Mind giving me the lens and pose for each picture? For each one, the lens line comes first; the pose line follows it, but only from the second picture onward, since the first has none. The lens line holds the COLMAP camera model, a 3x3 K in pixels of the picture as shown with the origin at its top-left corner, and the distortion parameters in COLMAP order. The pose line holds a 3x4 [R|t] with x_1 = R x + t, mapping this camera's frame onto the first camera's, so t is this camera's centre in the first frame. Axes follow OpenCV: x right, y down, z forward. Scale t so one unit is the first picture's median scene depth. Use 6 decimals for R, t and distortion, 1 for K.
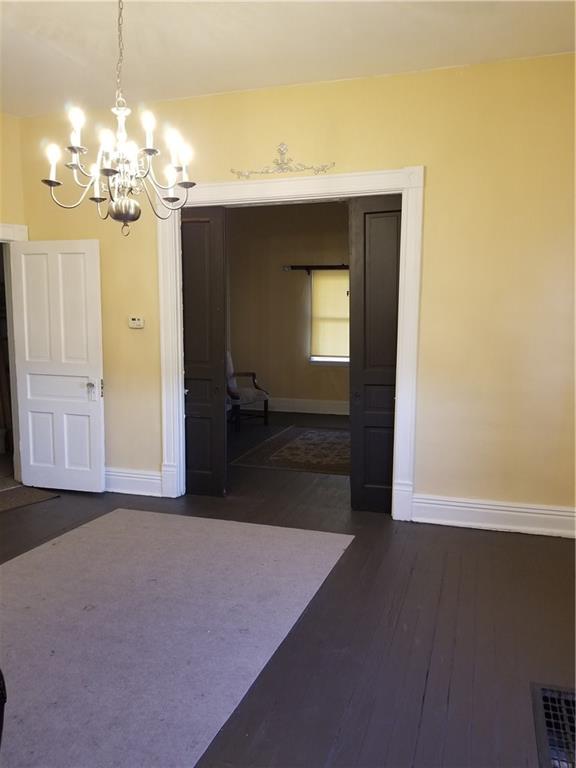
lens RADIAL K [[610.1, 0, 288.9], [0, 610.1, 389.1], [0, 0, 1]] dist [0.092407, -0.161314]
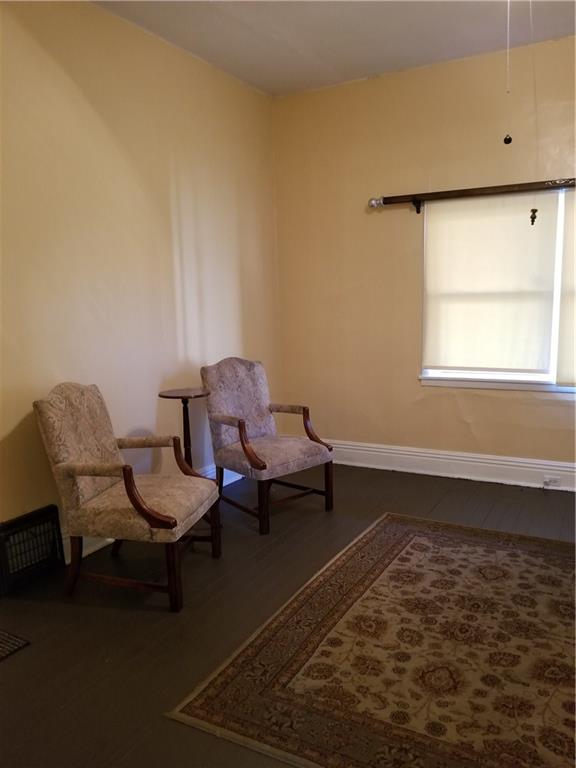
lens RADIAL K [[610.1, 0, 288.9], [0, 610.1, 389.1], [0, 0, 1]] dist [0.092407, -0.161314]
pose [[0.980971, 0.000400, -0.194152, 0.028193], [0.004553, 0.999676, 0.025063, -0.054839], [0.194099, -0.025470, 0.980651, 0.492744]]
